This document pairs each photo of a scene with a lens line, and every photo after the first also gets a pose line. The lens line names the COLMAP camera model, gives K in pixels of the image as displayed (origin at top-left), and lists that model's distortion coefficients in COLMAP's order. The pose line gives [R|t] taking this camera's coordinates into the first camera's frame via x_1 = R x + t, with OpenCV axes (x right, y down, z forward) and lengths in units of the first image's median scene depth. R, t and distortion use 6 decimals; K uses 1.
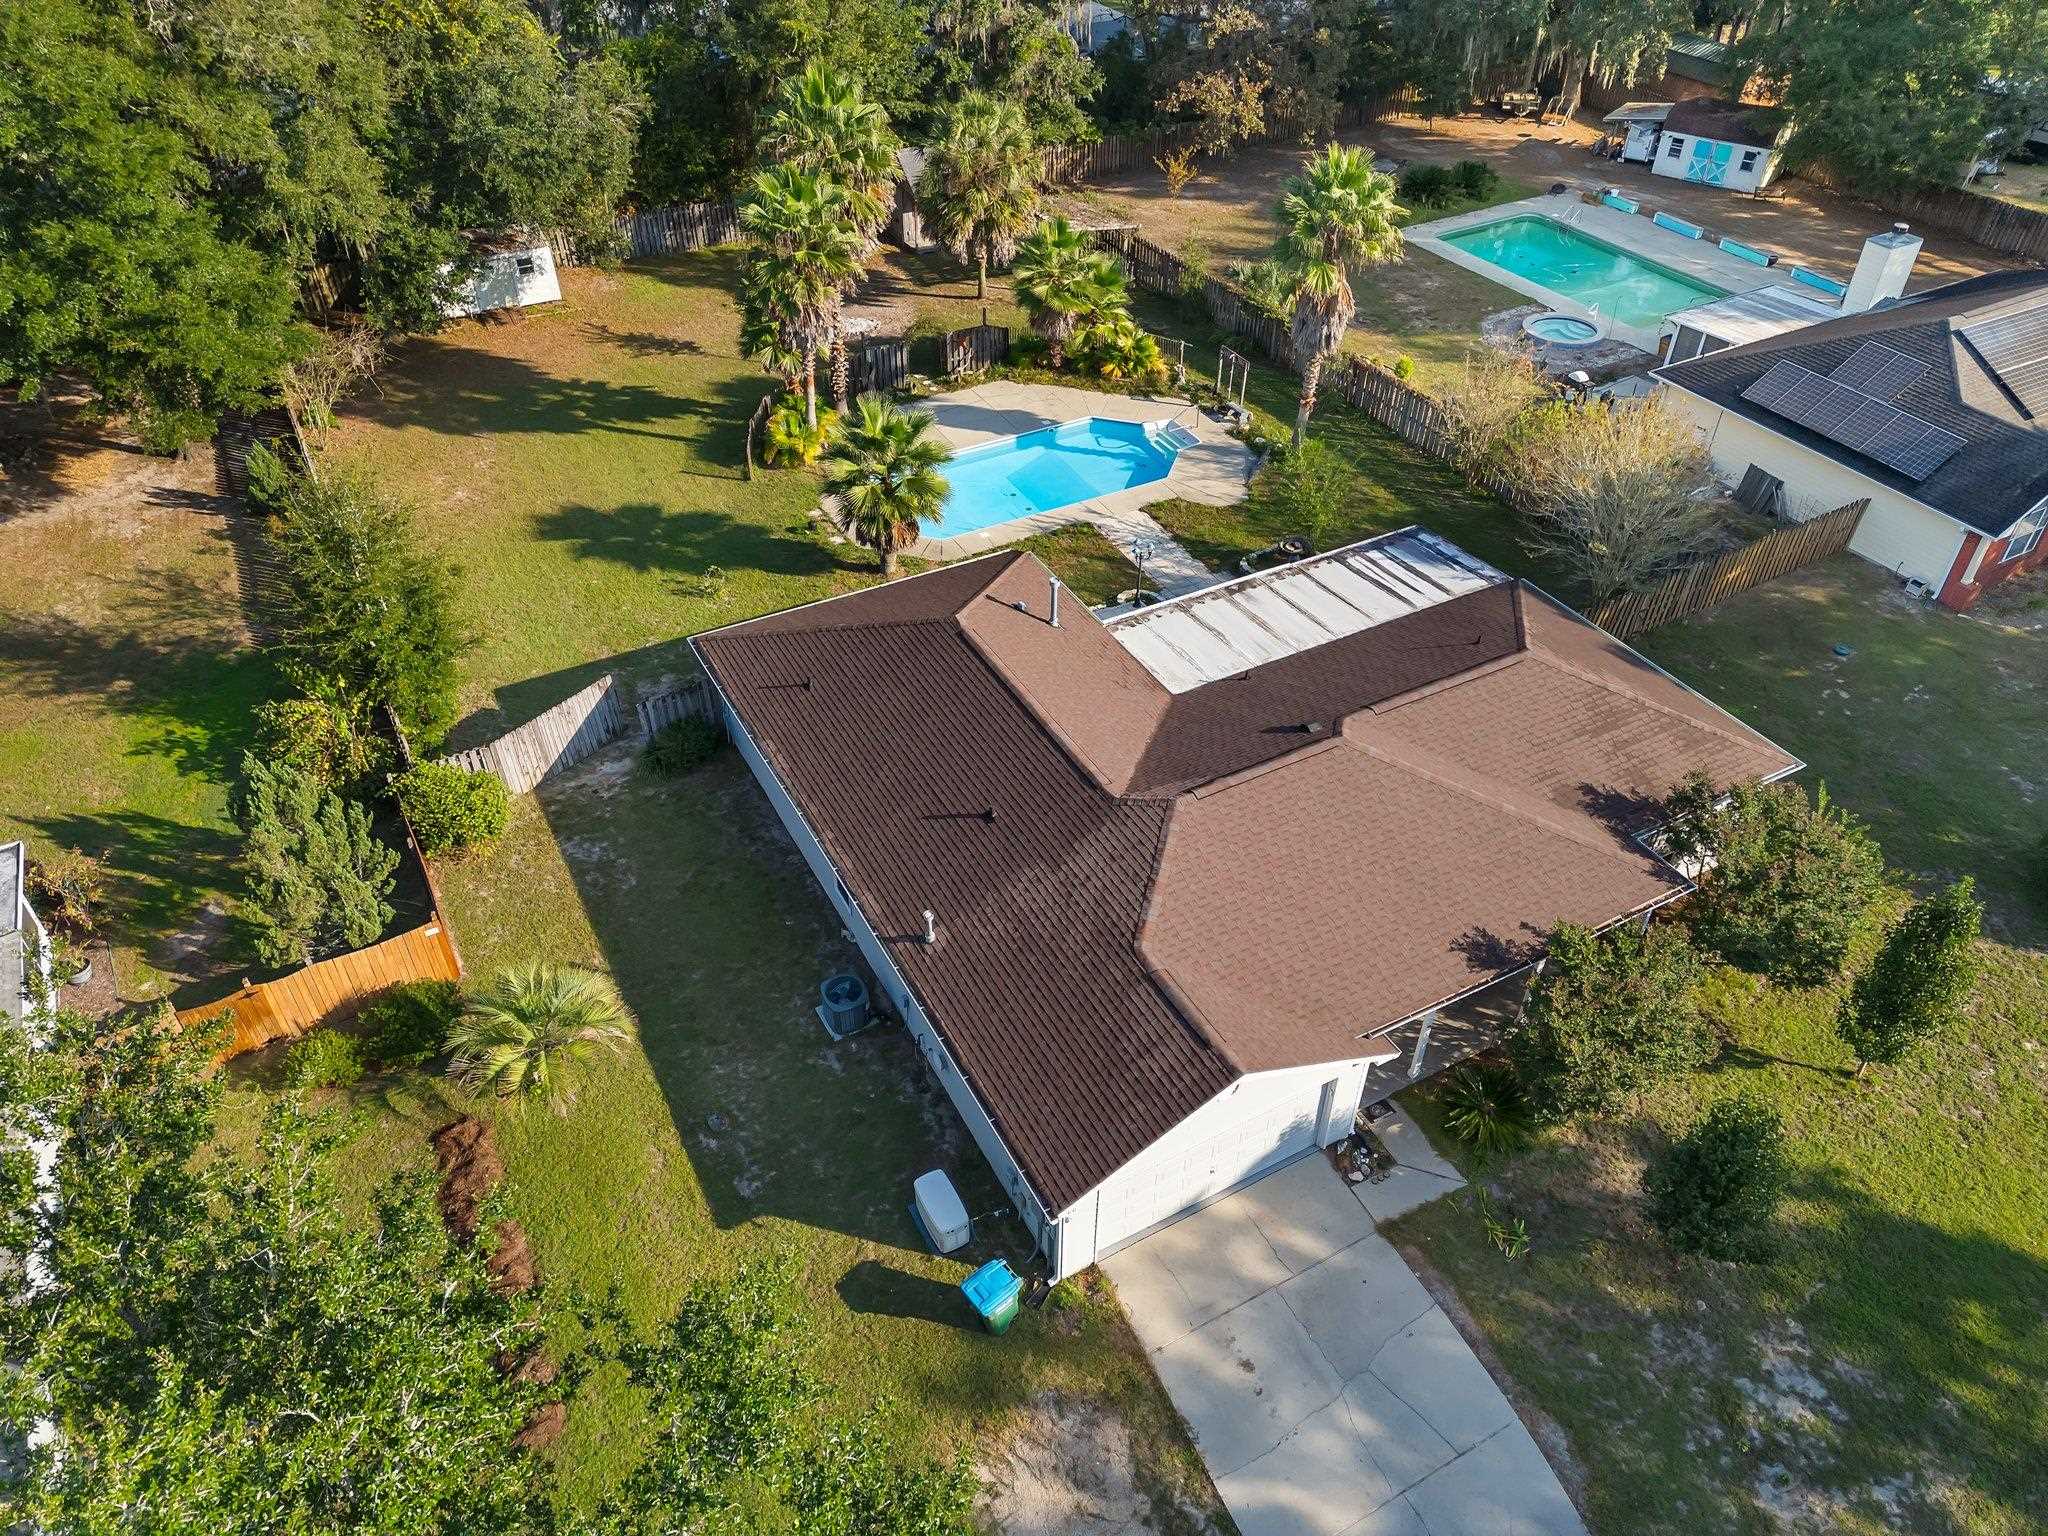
lens RADIAL K [[1400.7, 0, 1024.0], [0, 1400.7, 768.0], [0, 0, 1]] dist [0.067818, -0.056404]
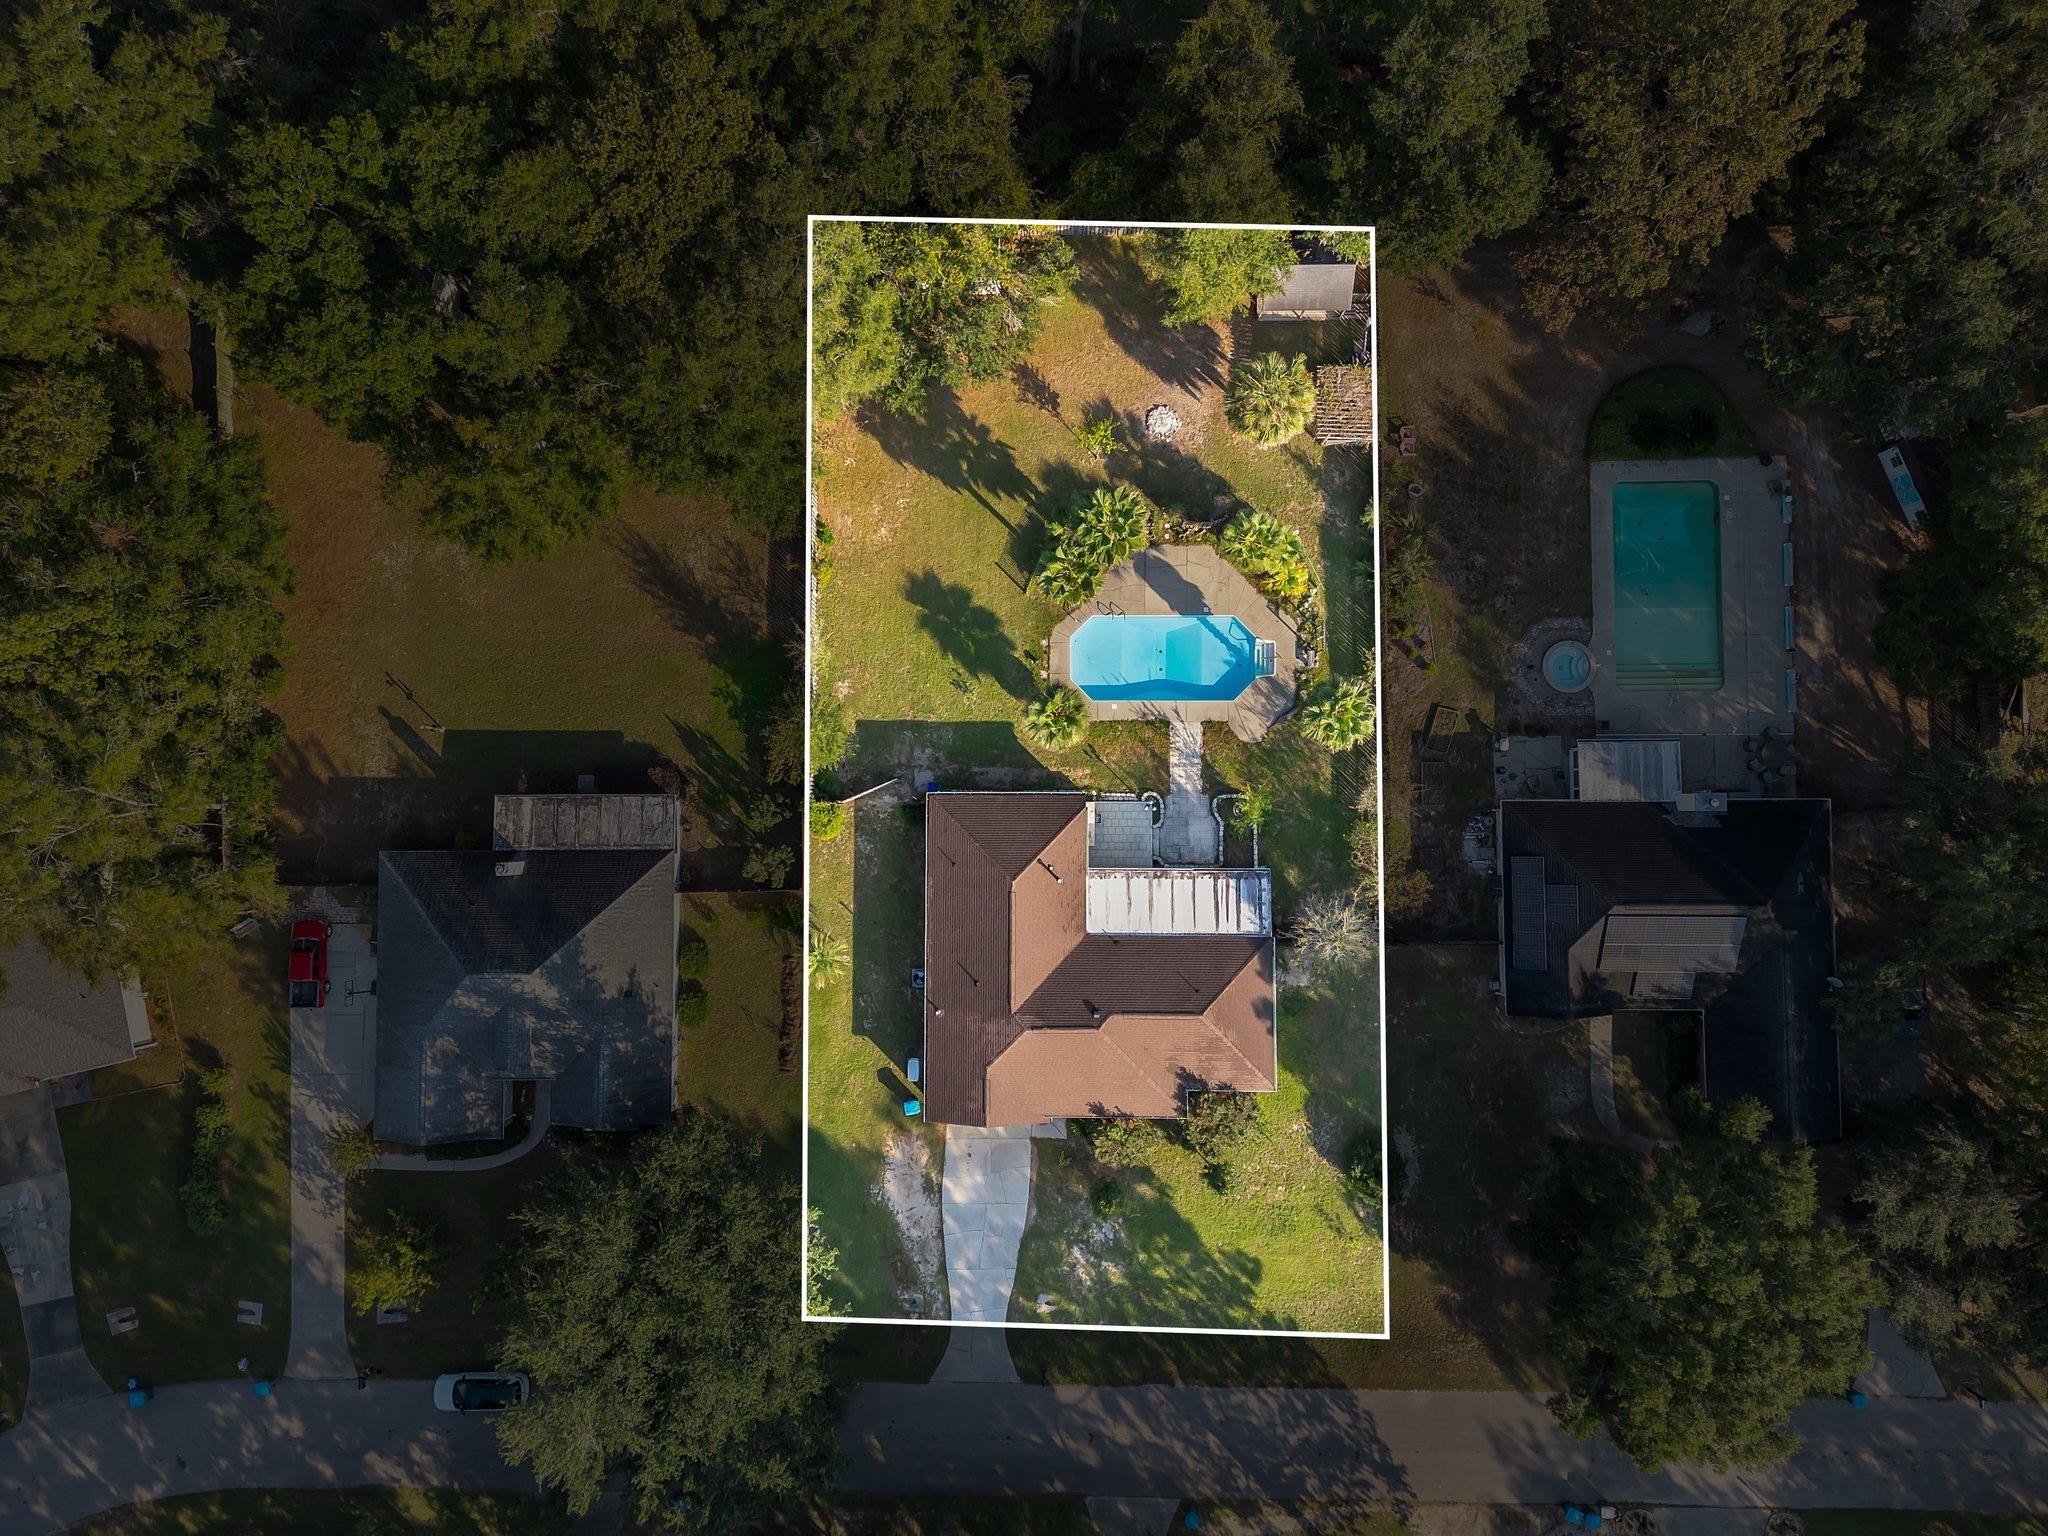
lens RADIAL K [[1400.7, 0, 1024.0], [0, 1400.7, 768.0], [0, 0, 1]] dist [0.067818, -0.056404]
pose [[0.879323, 0.475536, -0.025609, -0.045148], [-0.301864, 0.598160, 0.742350, -1.410299], [0.368333, -0.645035, 0.669523, -0.341182]]
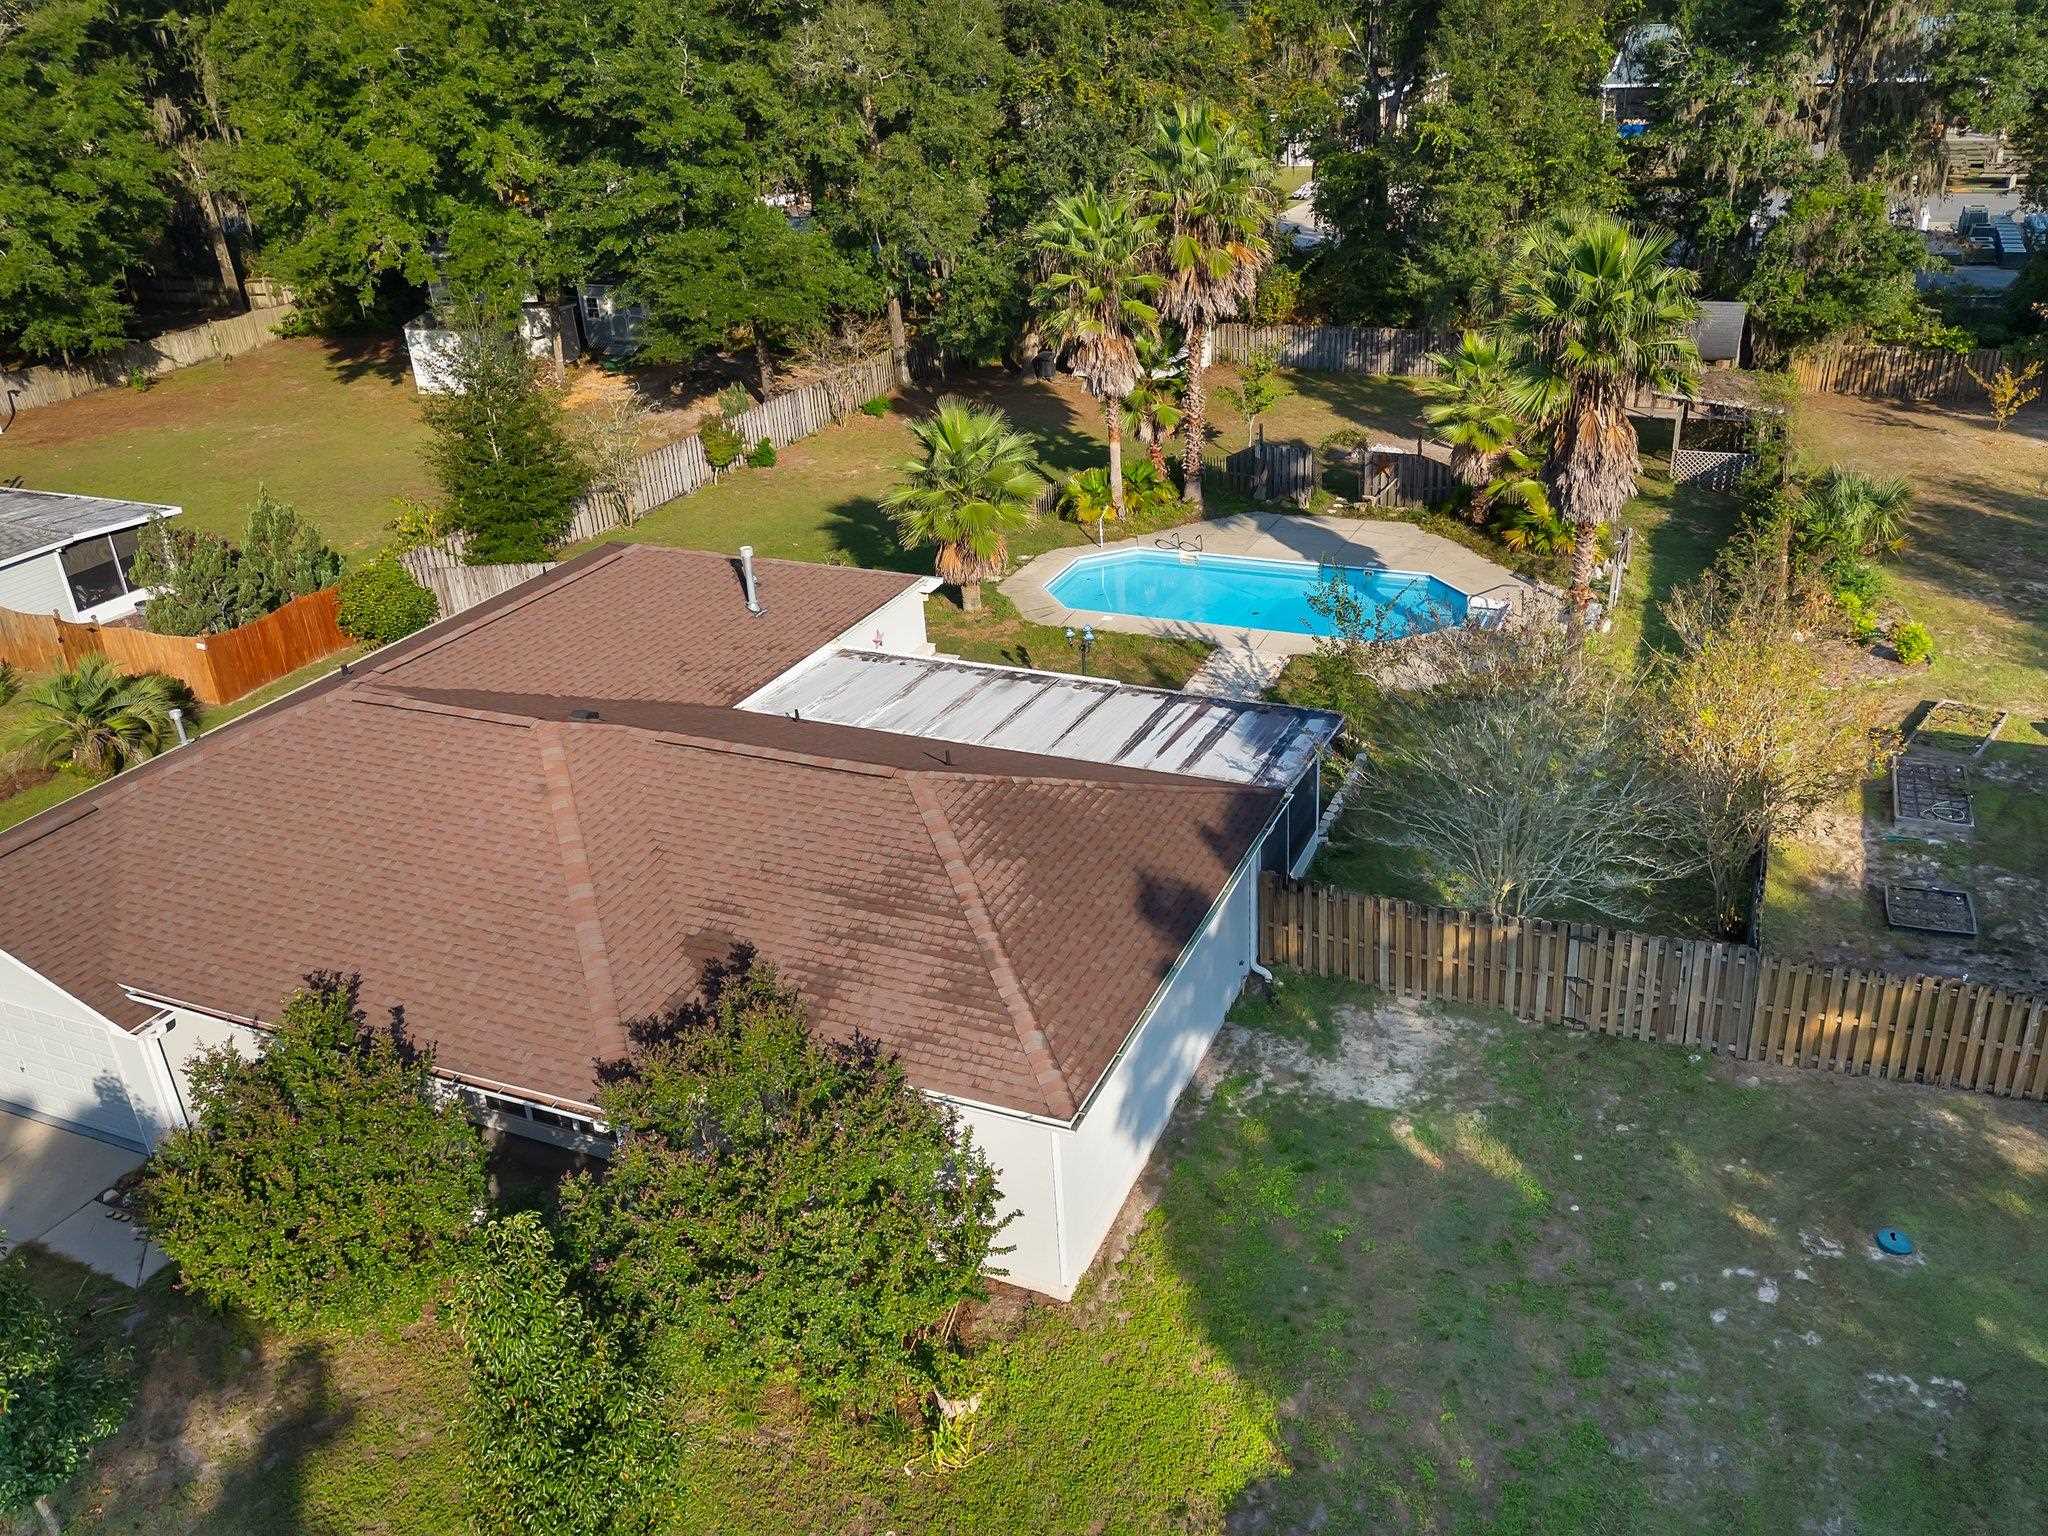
lens RADIAL K [[1572.5, 0, 1117.8], [0, 1572.5, 703.4], [0, 0, 1]] dist [0.087535, -0.146838]
pose [[0.634523, 0.297652, -0.713291, 0.613245], [-0.464090, 0.884712, -0.043656, -0.081735], [0.618063, 0.358732, 0.699507, 0.363531]]
